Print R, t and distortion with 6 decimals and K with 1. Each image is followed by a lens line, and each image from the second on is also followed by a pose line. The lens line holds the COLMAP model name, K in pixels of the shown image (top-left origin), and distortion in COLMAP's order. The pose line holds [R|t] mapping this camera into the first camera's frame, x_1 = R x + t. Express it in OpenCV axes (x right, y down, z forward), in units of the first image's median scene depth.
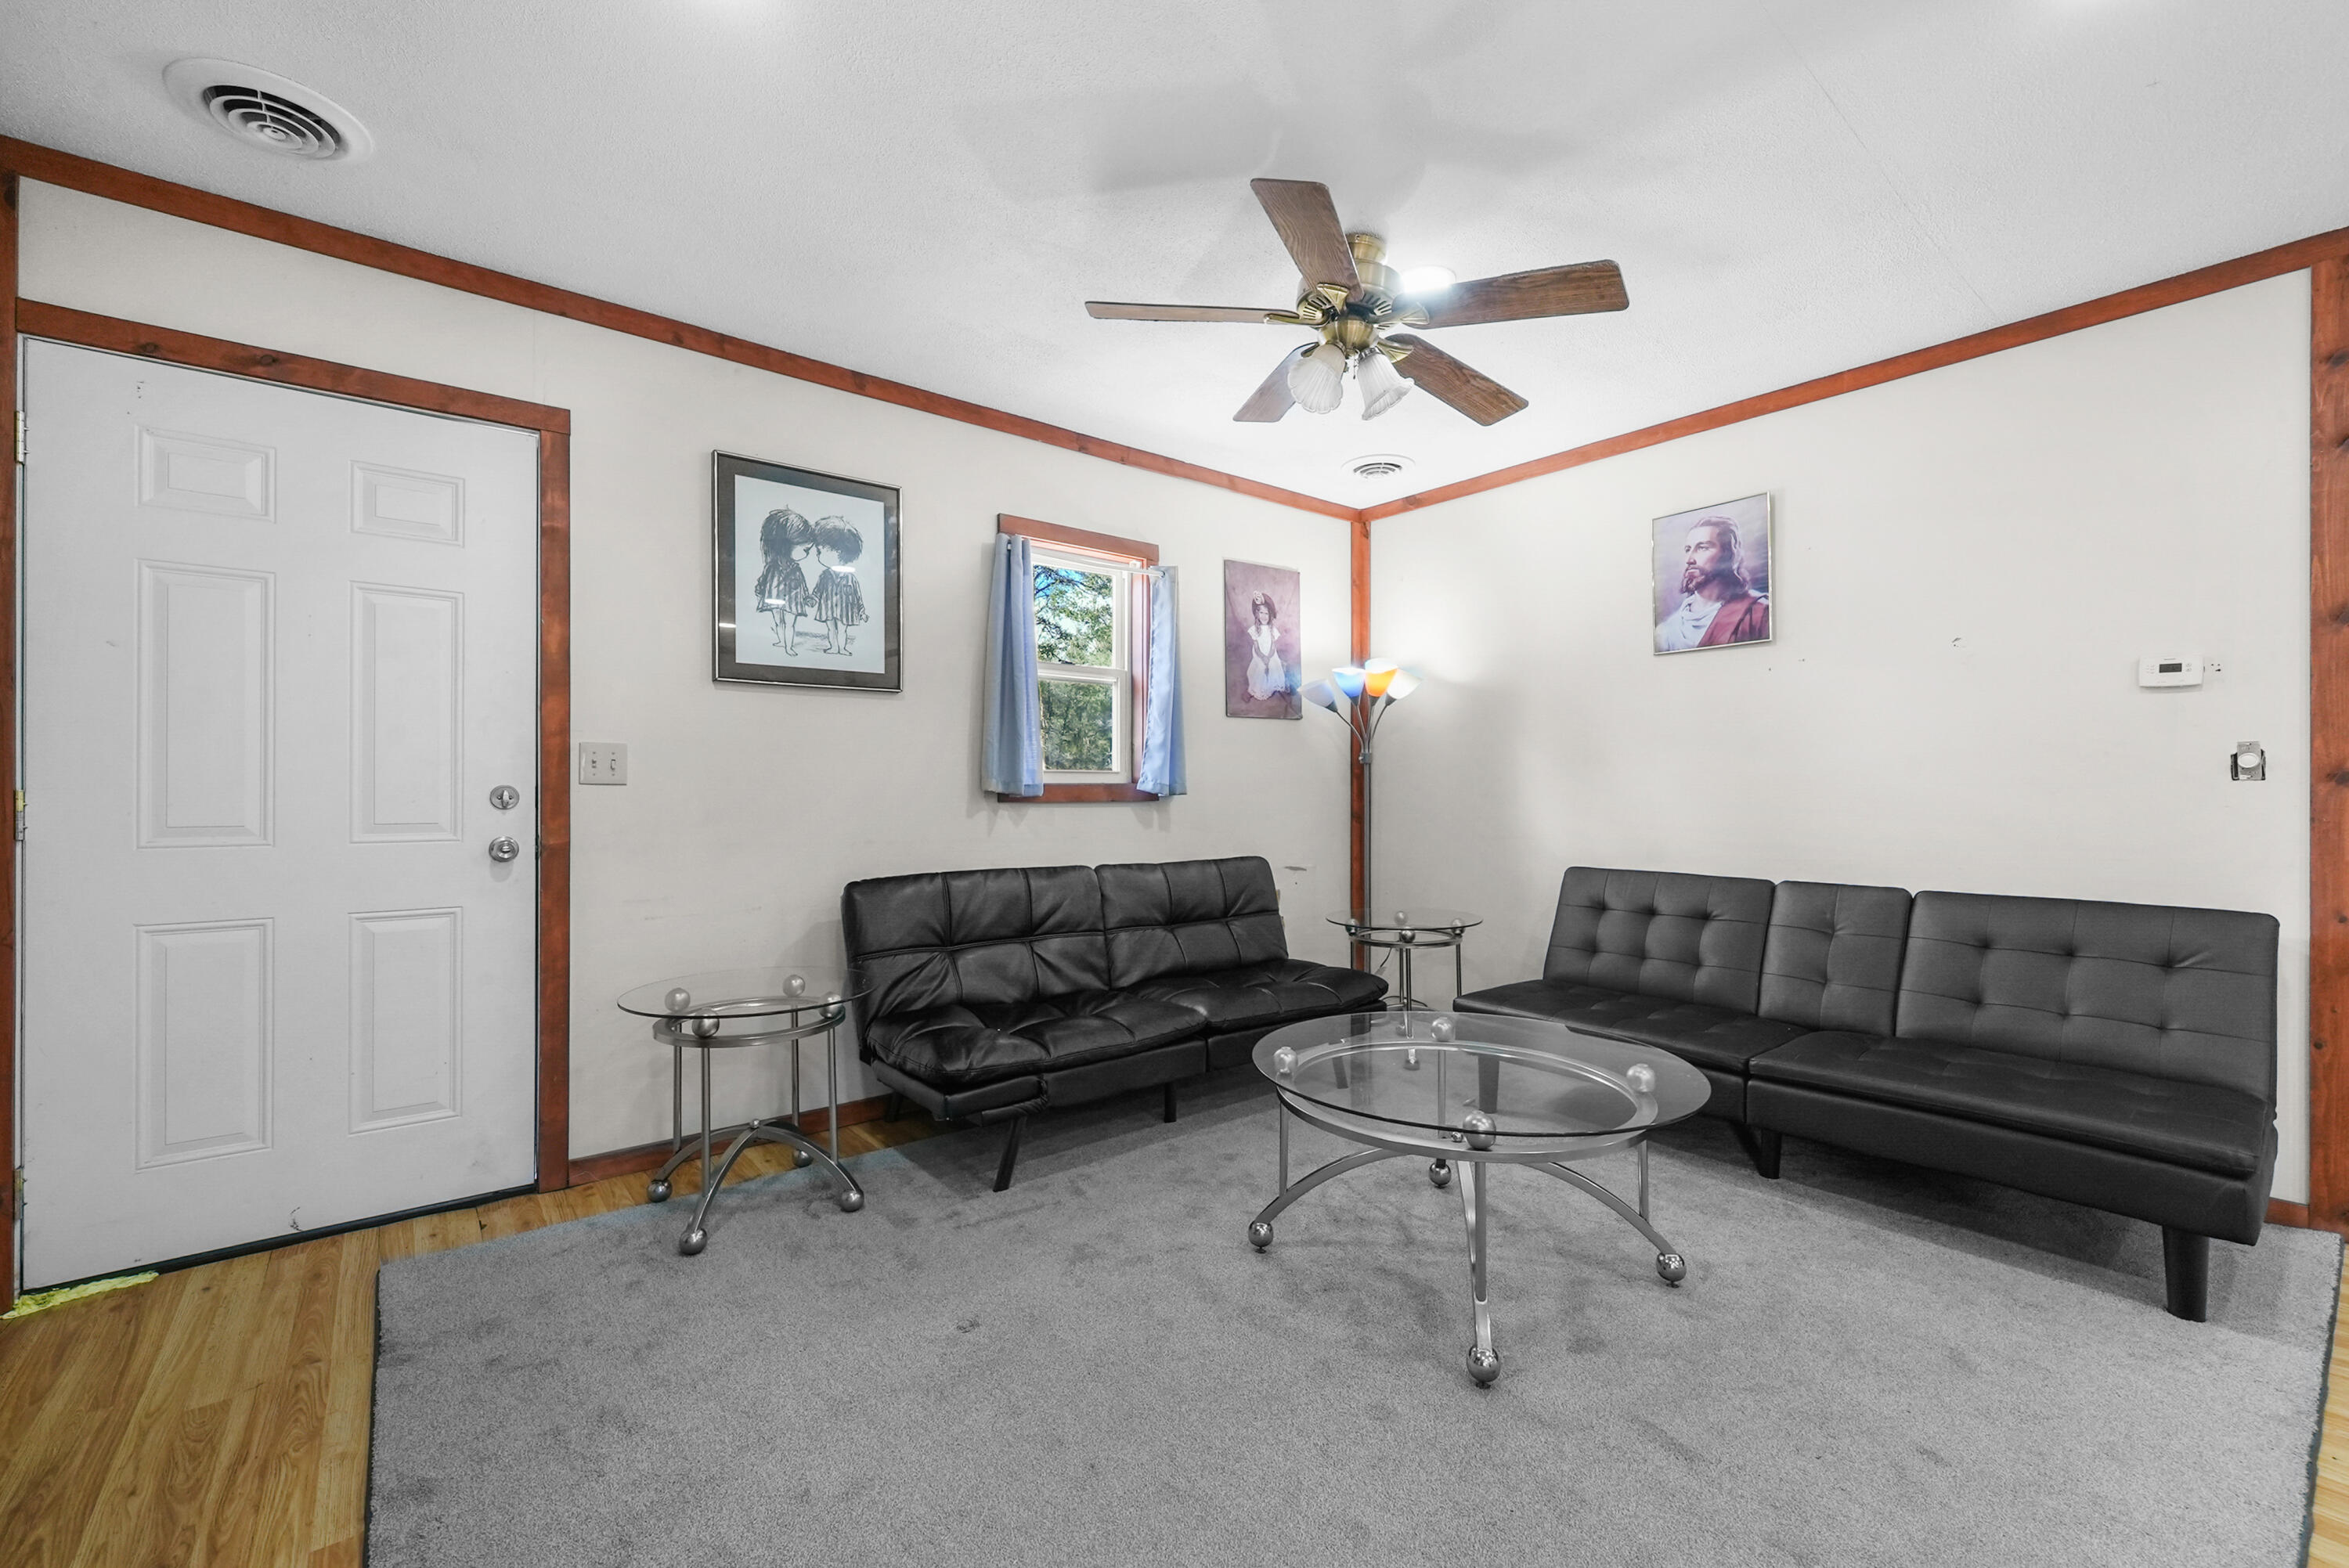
lens RADIAL K [[941.9, 0, 1149.0], [0, 941.9, 794.9], [0, 0, 1]] dist [-0.001667, -0.000637]
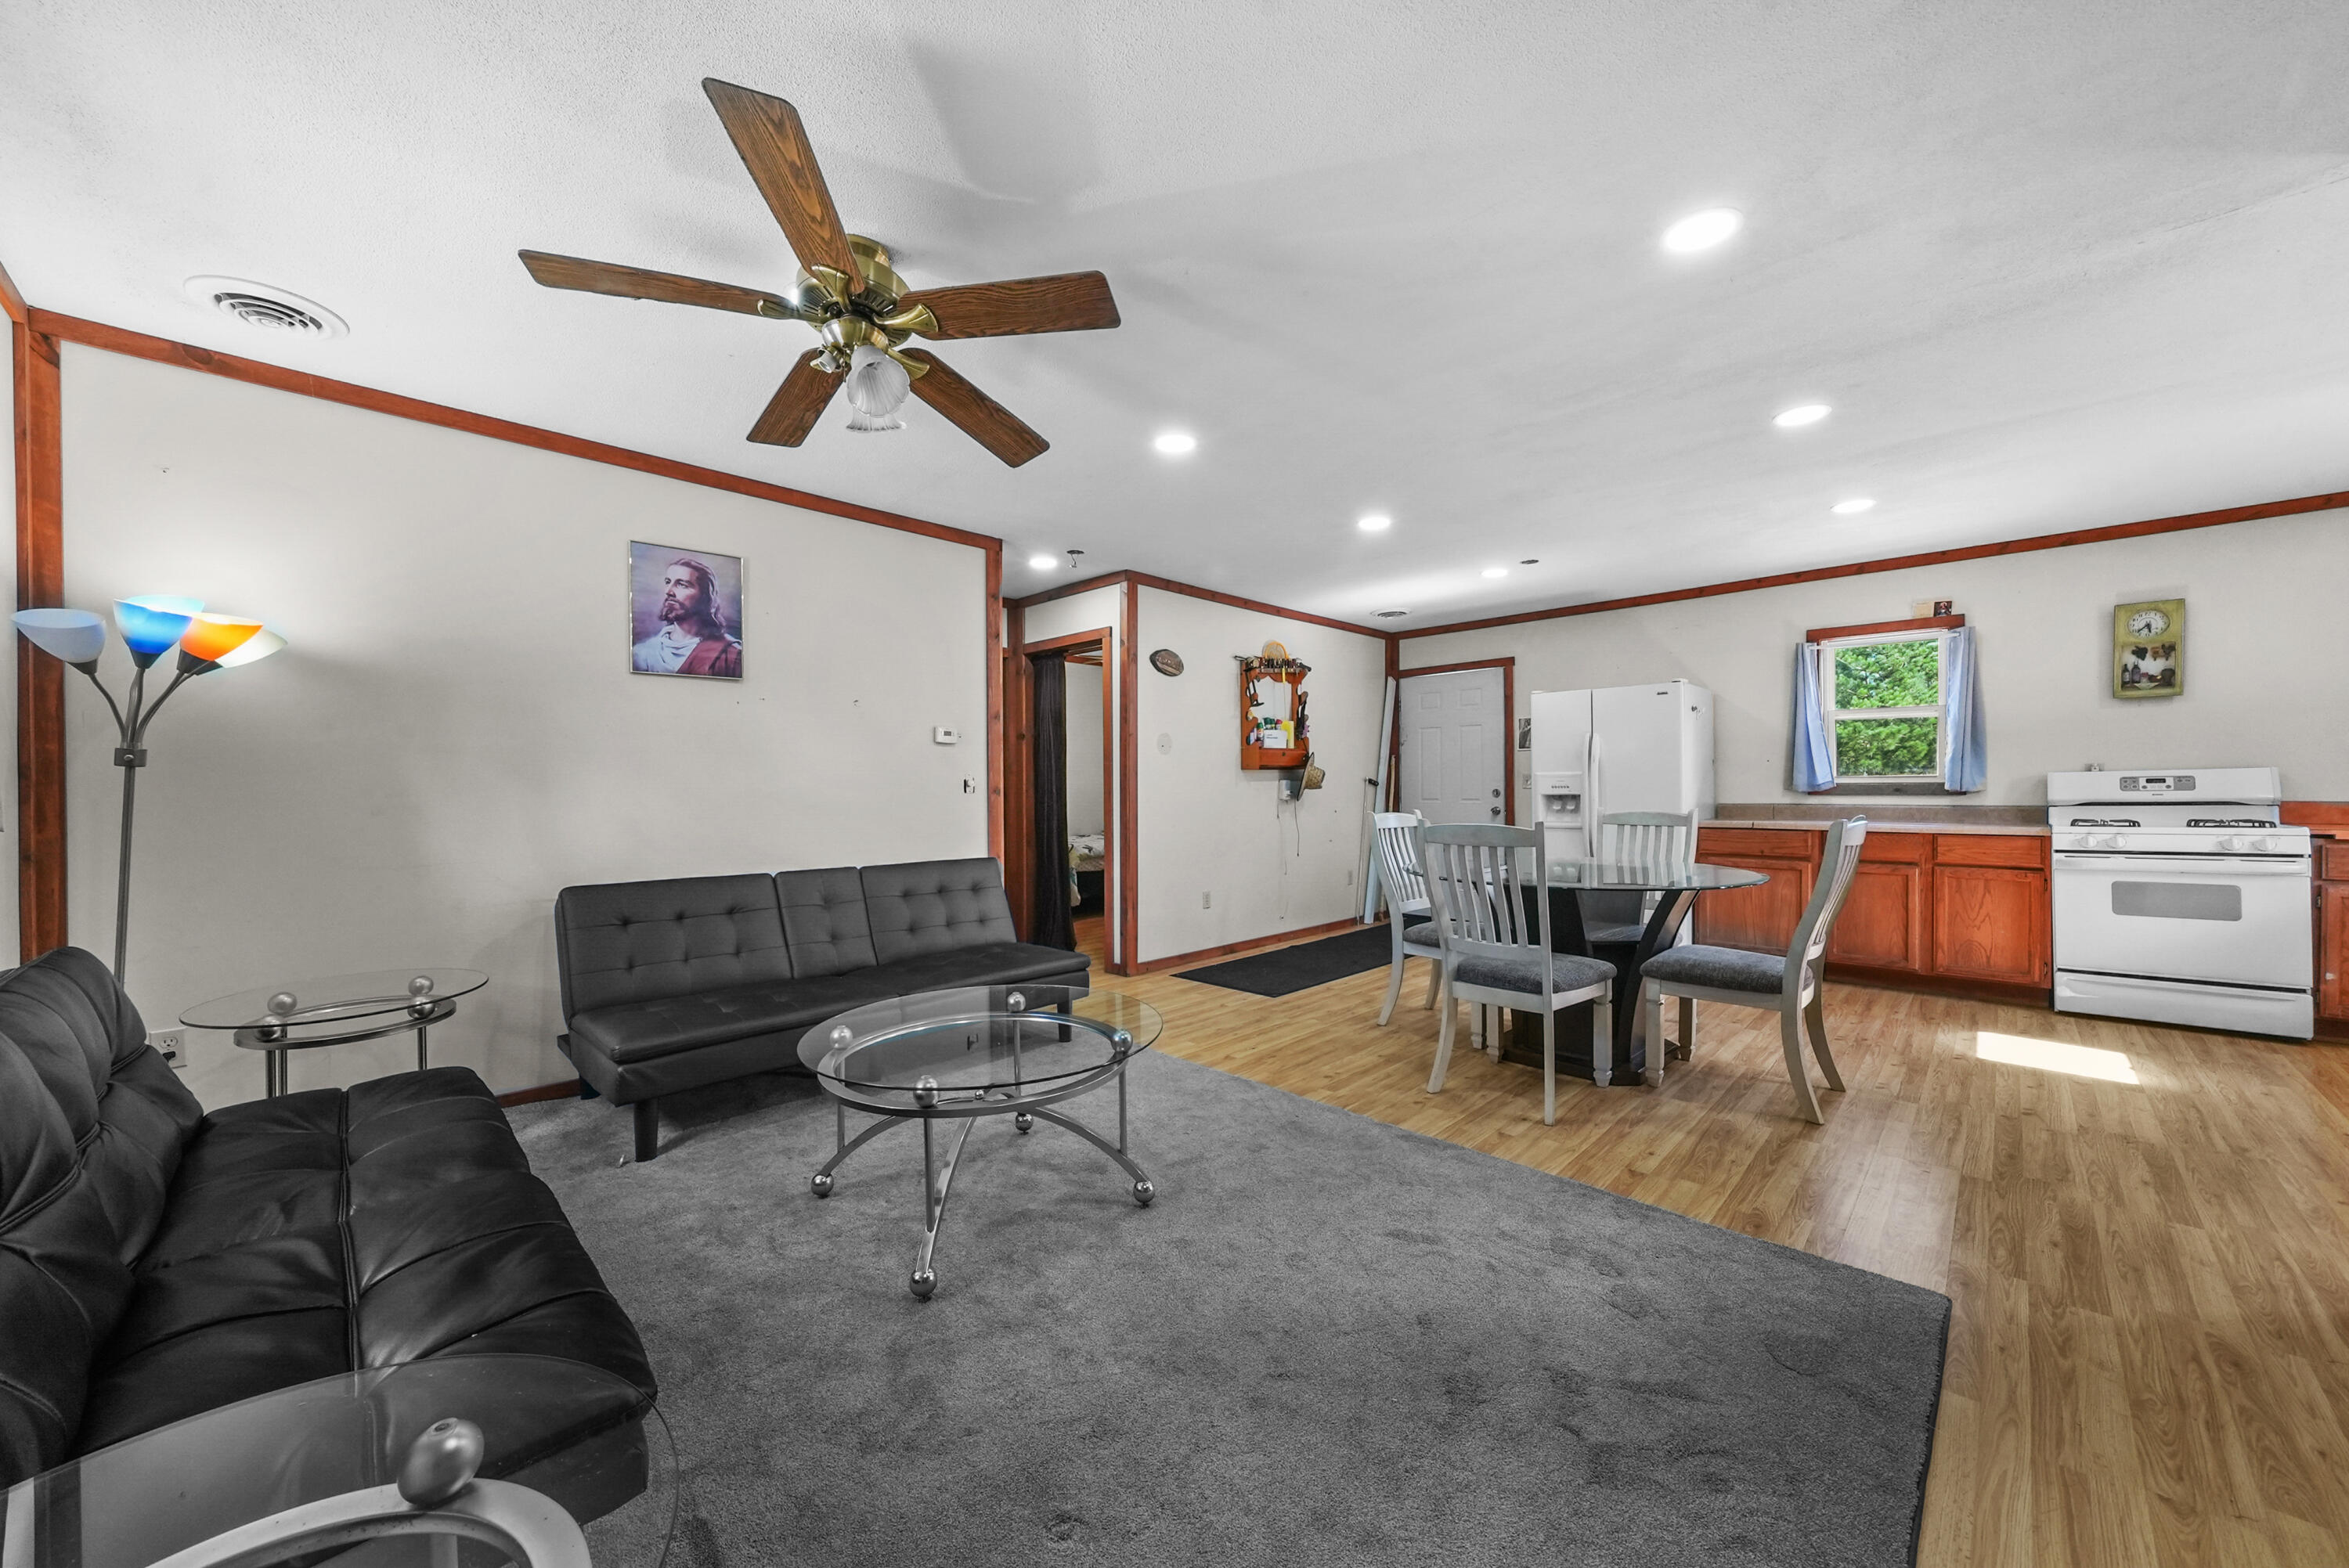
lens RADIAL K [[841.8, 0, 1189.2], [0, 841.8, 793.7], [0, 0, 1]] dist [0.005978, -0.002056]
pose [[-0.118339, -0.009614, 0.992927, -0.487677], [0.013252, 0.999849, 0.011260, -0.019439], [-0.992885, 0.014490, -0.118193, 0.540549]]
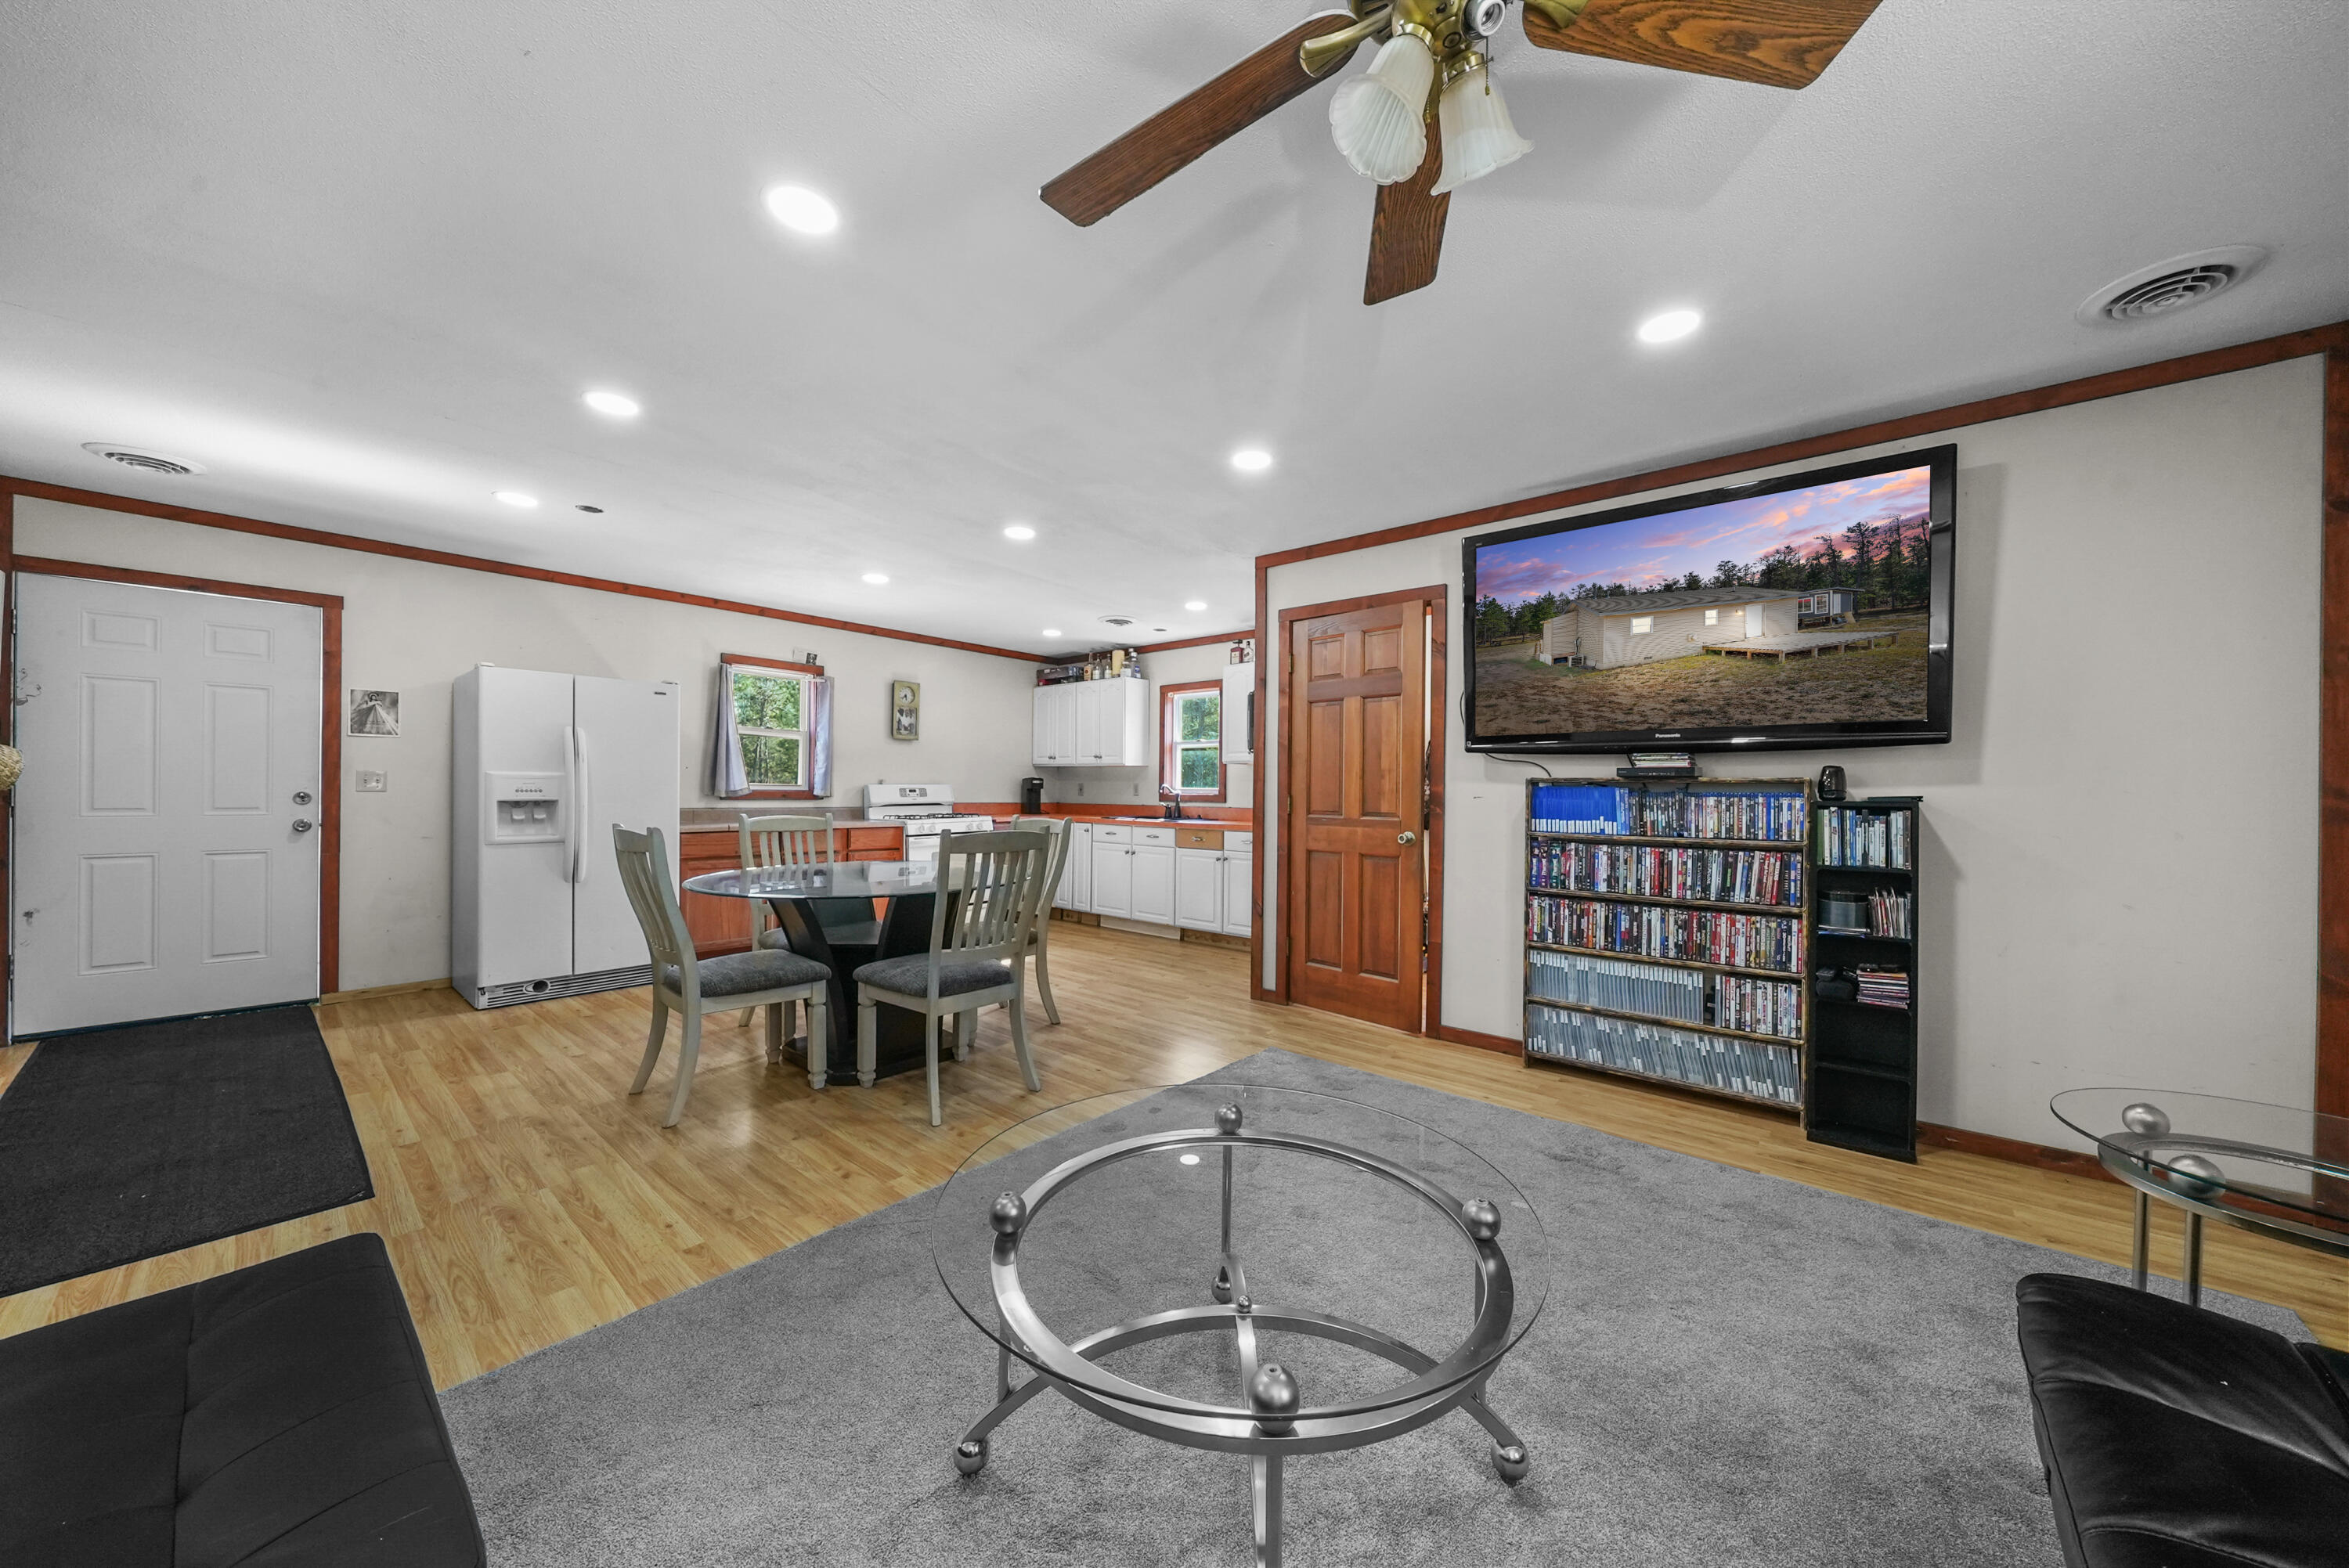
lens RADIAL K [[802.5, 0, 1167.5], [0, 802.5, 799.8], [0, 0, 1]] dist [-0.001837, -0.000690]
pose [[-0.985343, -0.008838, -0.170358, 0.310222], [-0.011671, 0.999810, 0.015631, -0.021963], [0.170187, 0.017390, -0.985258, 1.007471]]
